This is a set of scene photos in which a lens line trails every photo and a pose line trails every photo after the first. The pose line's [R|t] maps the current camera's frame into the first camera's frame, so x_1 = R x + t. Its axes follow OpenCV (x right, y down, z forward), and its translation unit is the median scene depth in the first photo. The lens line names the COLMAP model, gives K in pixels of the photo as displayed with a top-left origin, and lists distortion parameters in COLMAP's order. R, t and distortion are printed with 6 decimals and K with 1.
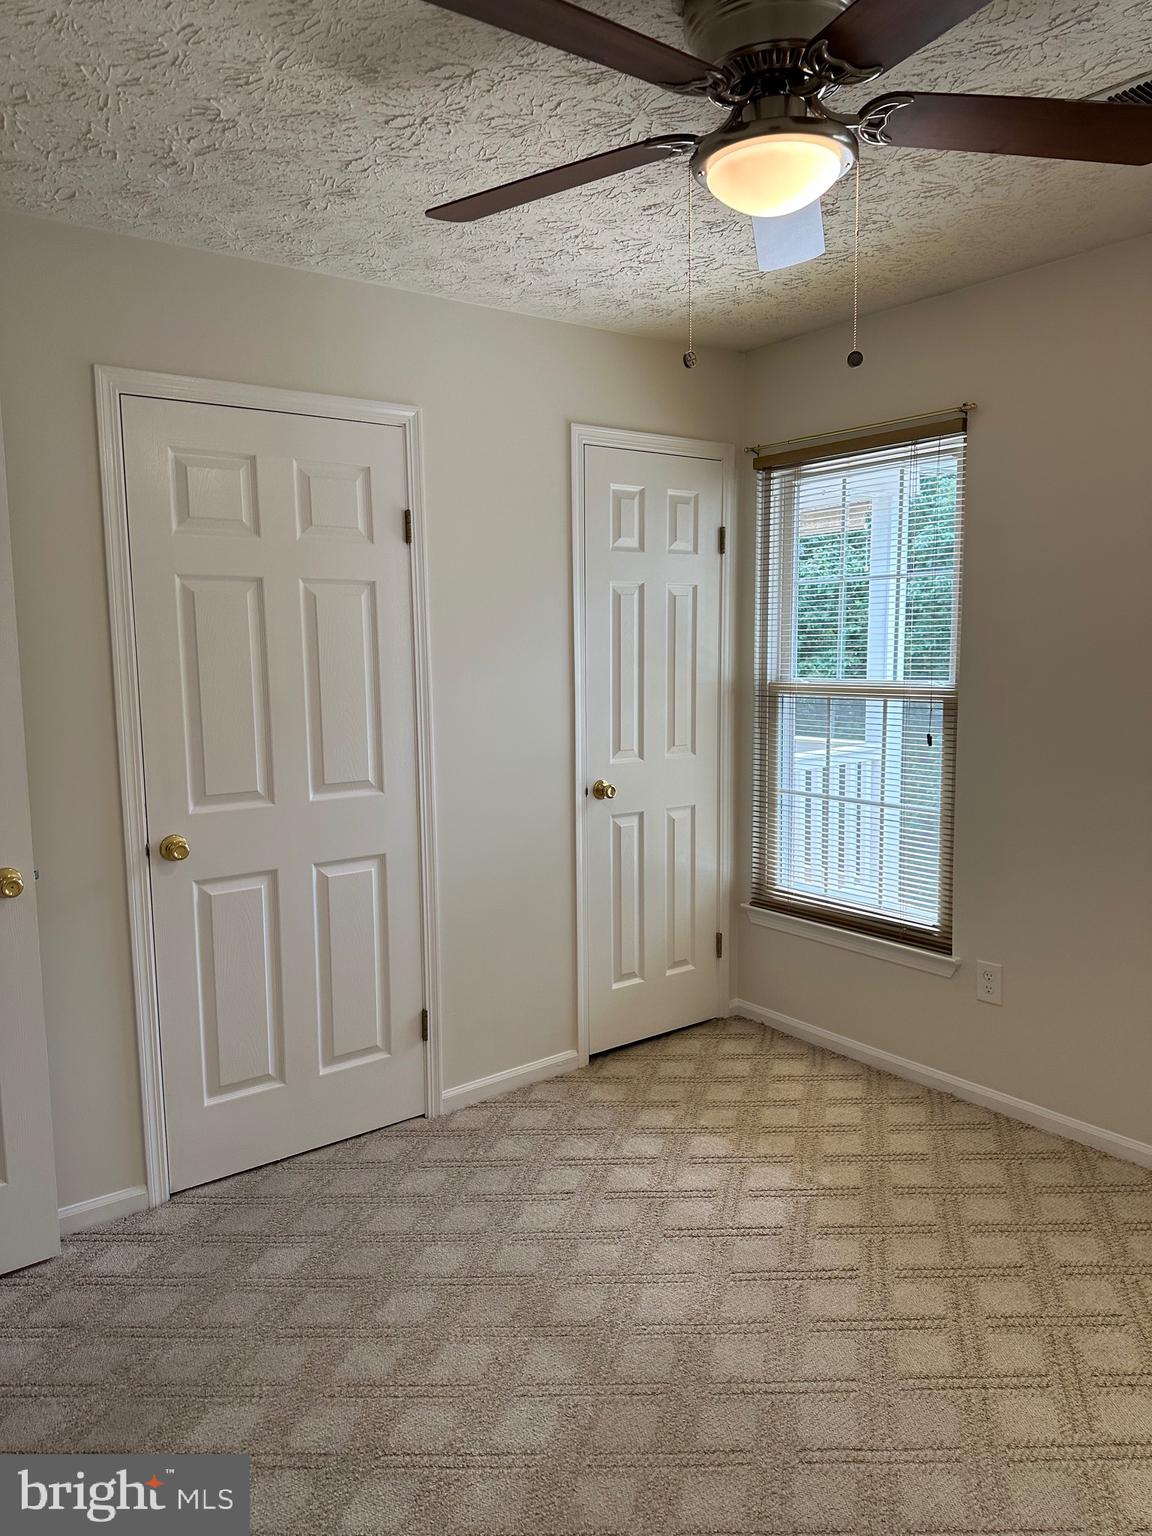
lens RADIAL K [[1097.3, 0, 570.7], [0, 1097.3, 769.6], [0, 0, 1]] dist [0.054436, -0.031888]
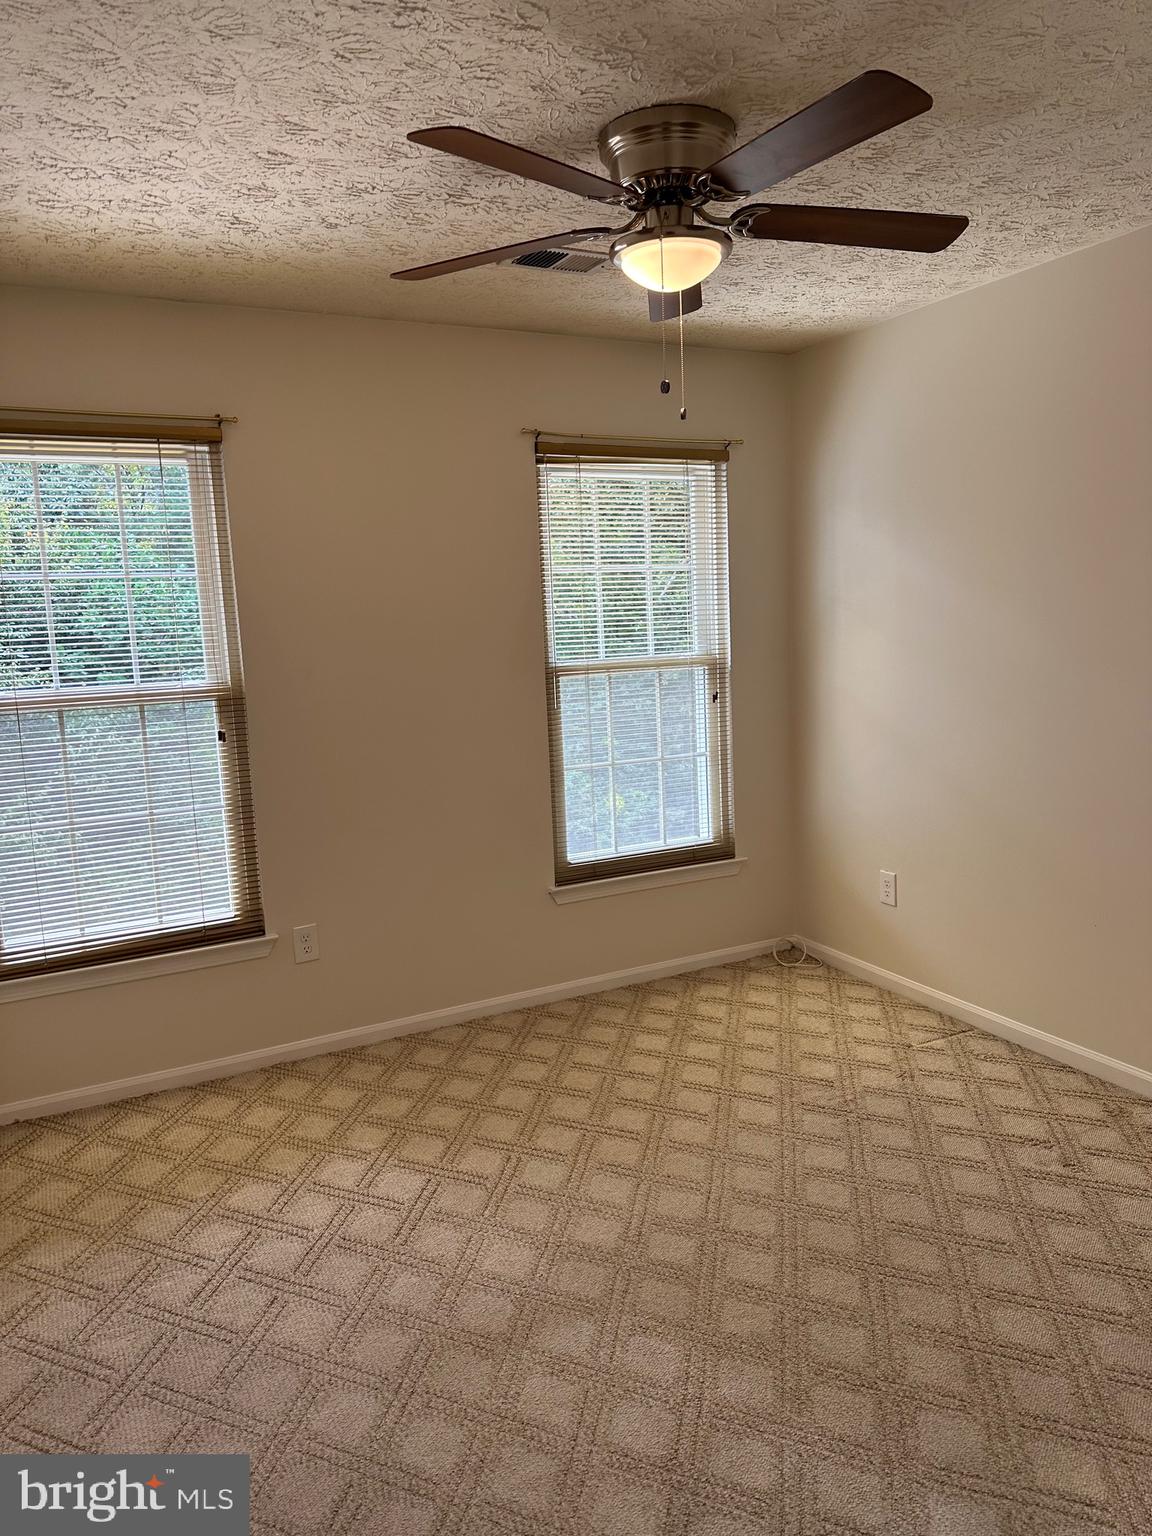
lens RADIAL K [[1097.3, 0, 568.7], [0, 1097.3, 765.0], [0, 0, 1]] dist [0.054436, -0.031888]
pose [[0.192362, -0.129266, 0.972773, -0.677863], [0.169360, 0.980785, 0.096840, -0.050021], [-0.966599, 0.146121, 0.210558, 0.525104]]
